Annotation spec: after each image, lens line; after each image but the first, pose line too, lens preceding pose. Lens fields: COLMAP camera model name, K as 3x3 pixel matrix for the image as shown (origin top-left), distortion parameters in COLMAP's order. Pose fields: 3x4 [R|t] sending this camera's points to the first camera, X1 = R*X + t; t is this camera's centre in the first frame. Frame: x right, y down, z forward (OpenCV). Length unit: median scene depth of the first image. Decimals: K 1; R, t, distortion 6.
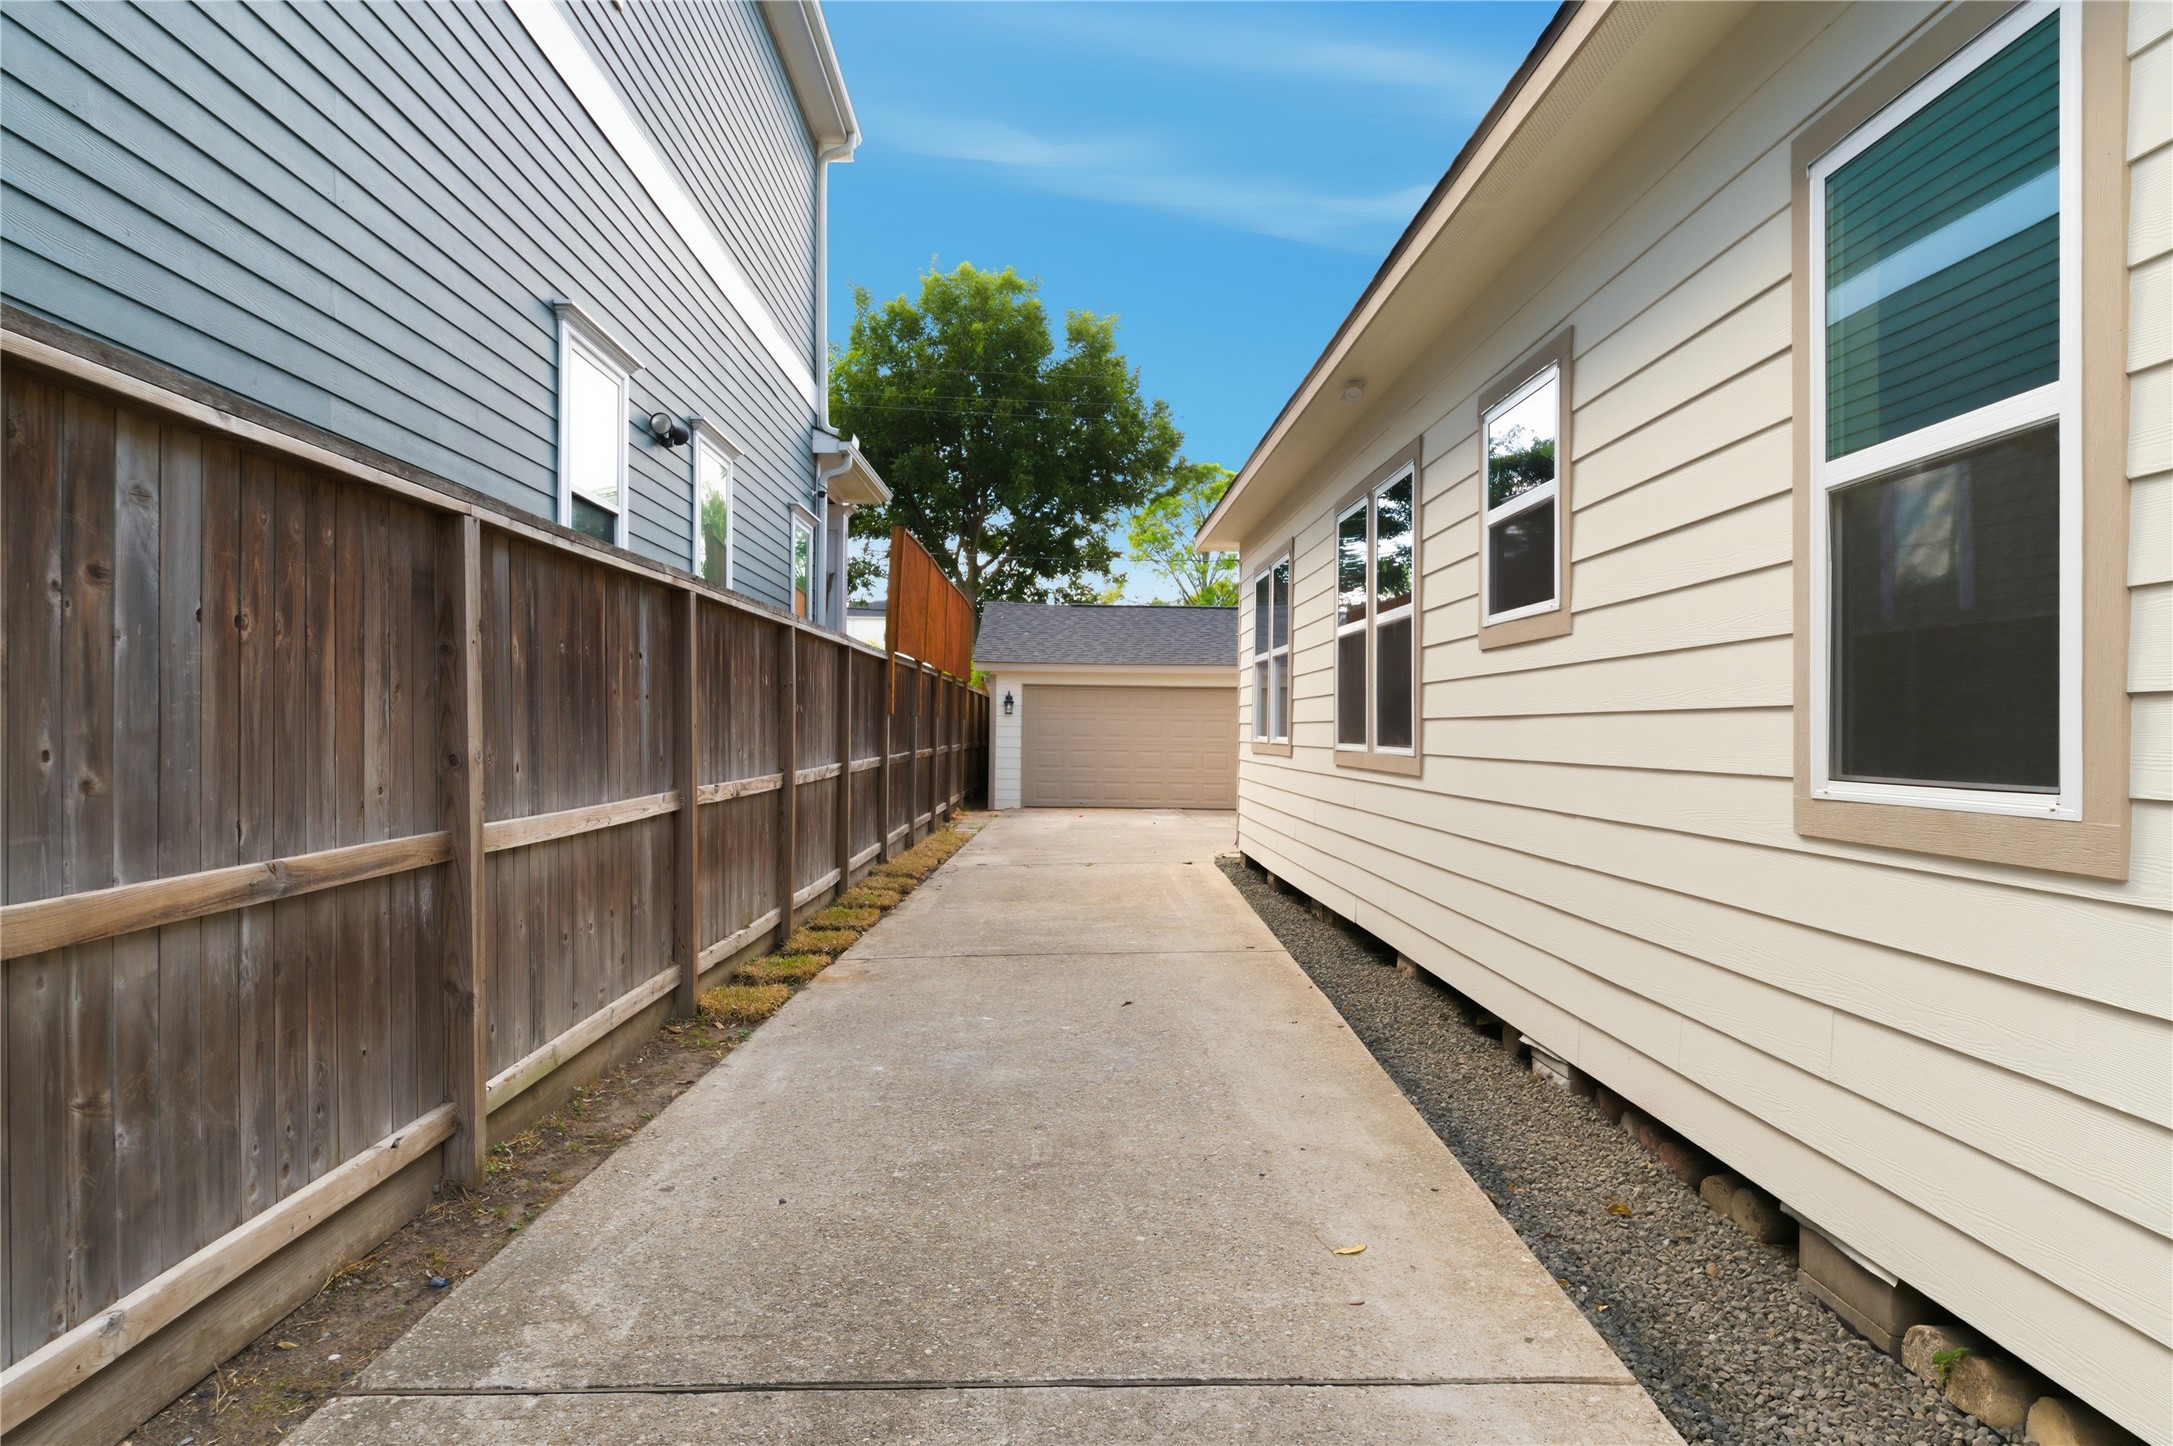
lens RADIAL K [[1386.3, 0, 1089.4], [0, 1386.3, 725.4], [0, 0, 1]] dist [0.007560, 0.000739]
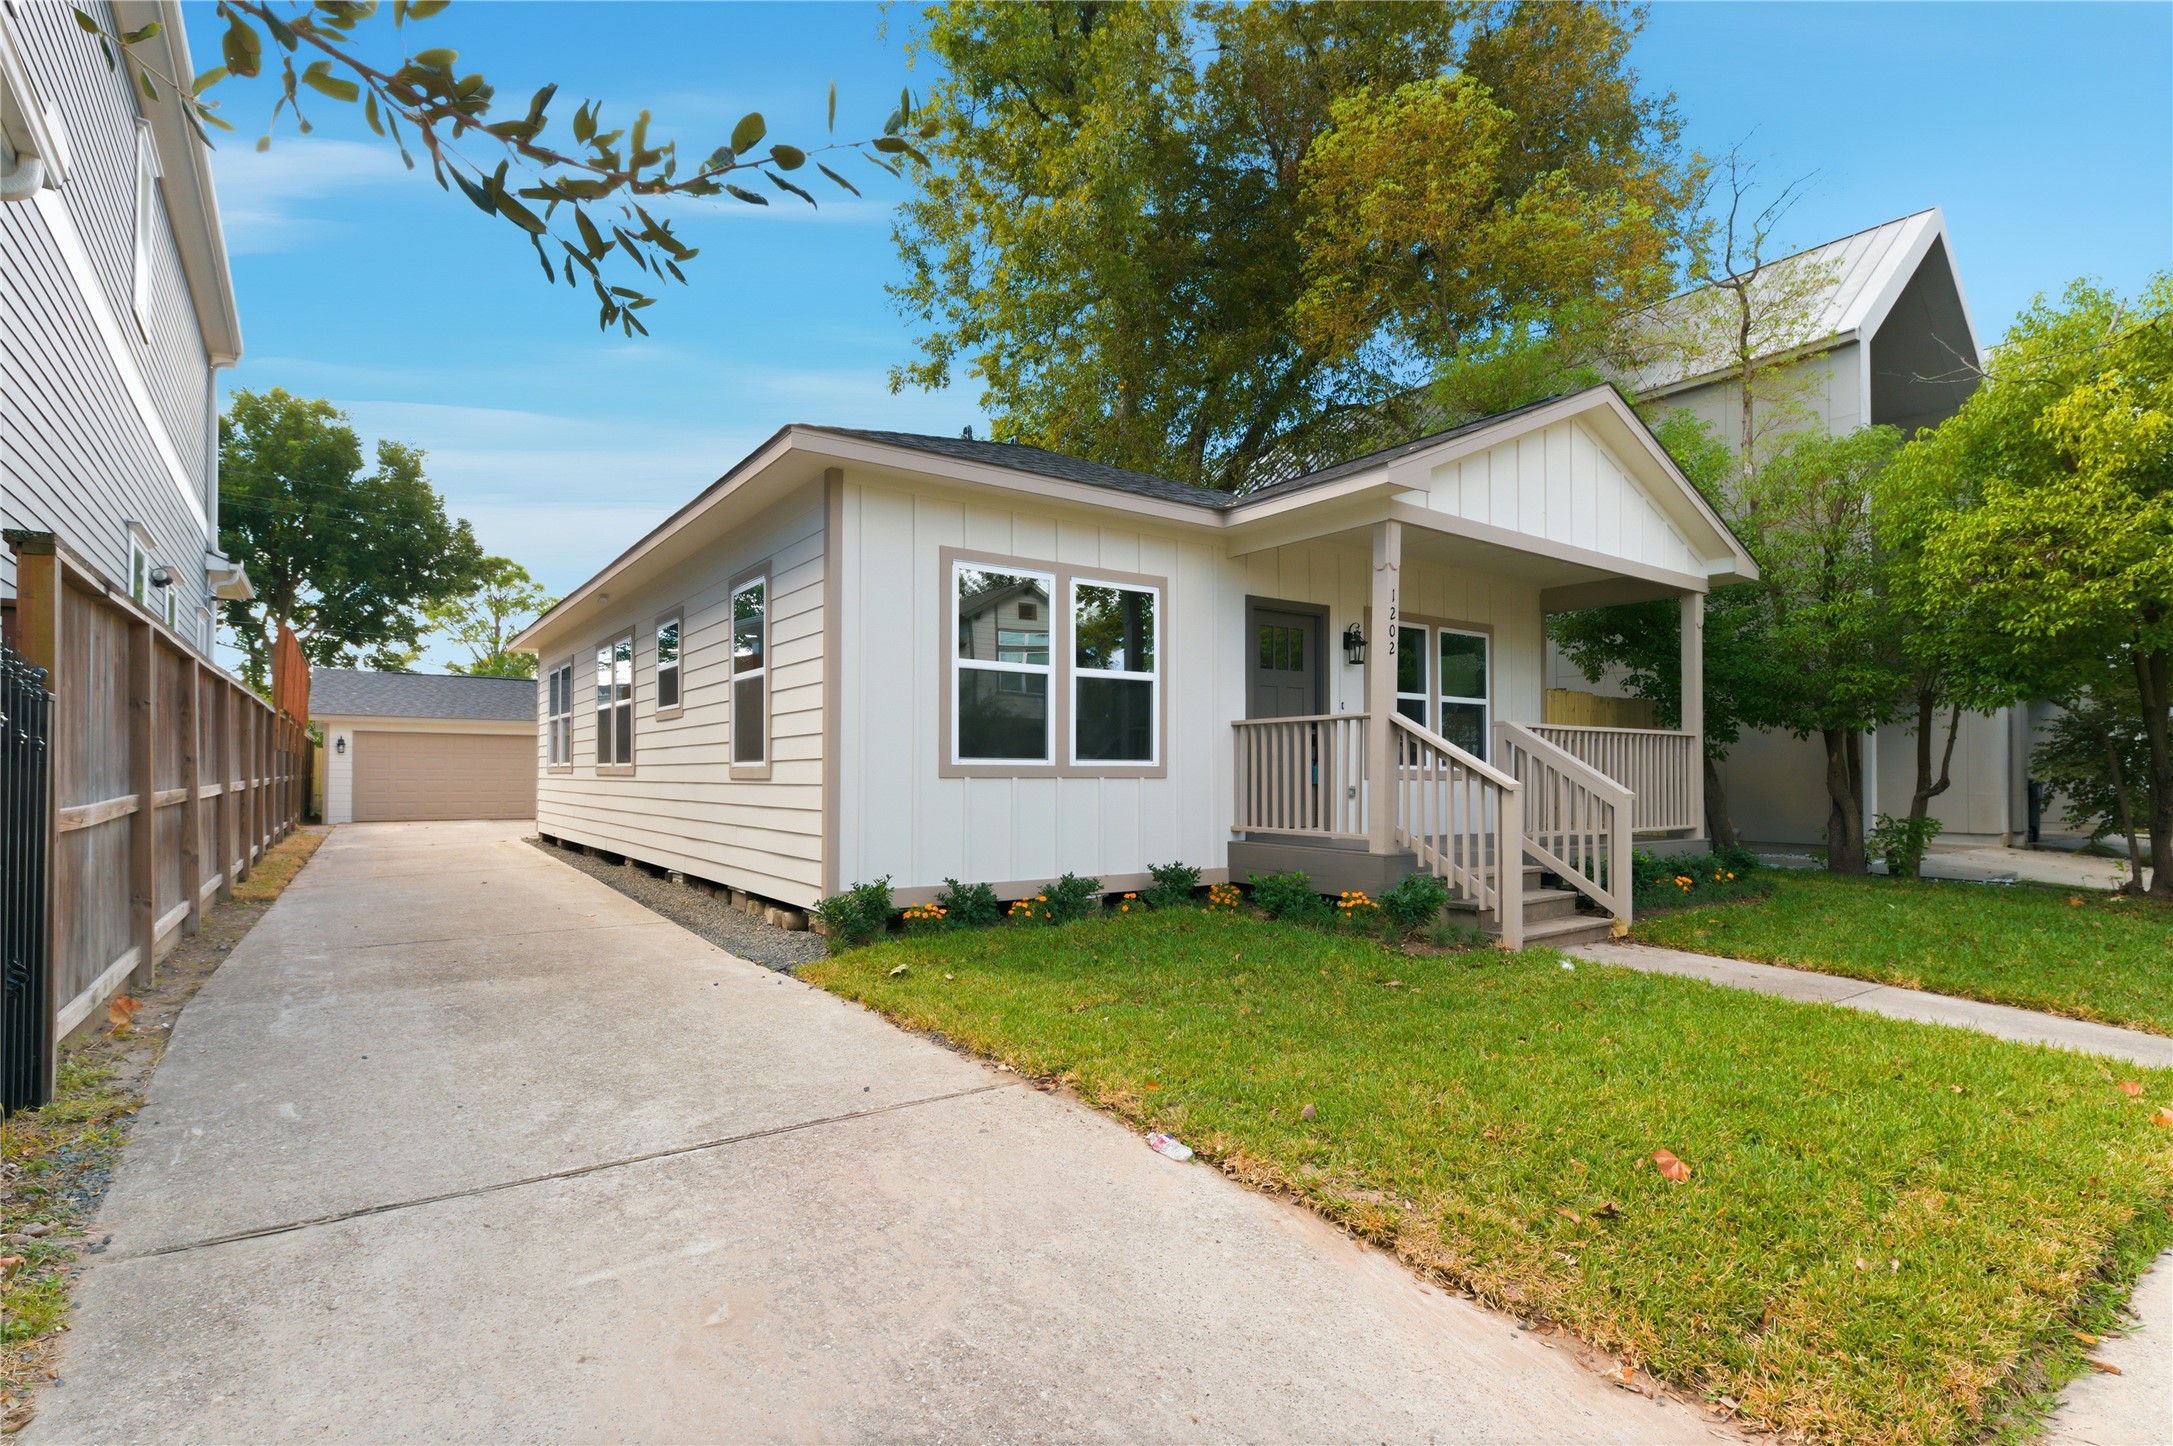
lens RADIAL K [[996.3, 0, 1072.1], [0, 996.3, 759.7], [0, 0, 1]] dist [0.005483, 0.000598]
pose [[0.821317, 0.000125, 0.570473, -0.027932], [0.003455, 0.999981, -0.005194, 0.005981], [-0.570462, 0.006237, 0.821300, -0.200229]]
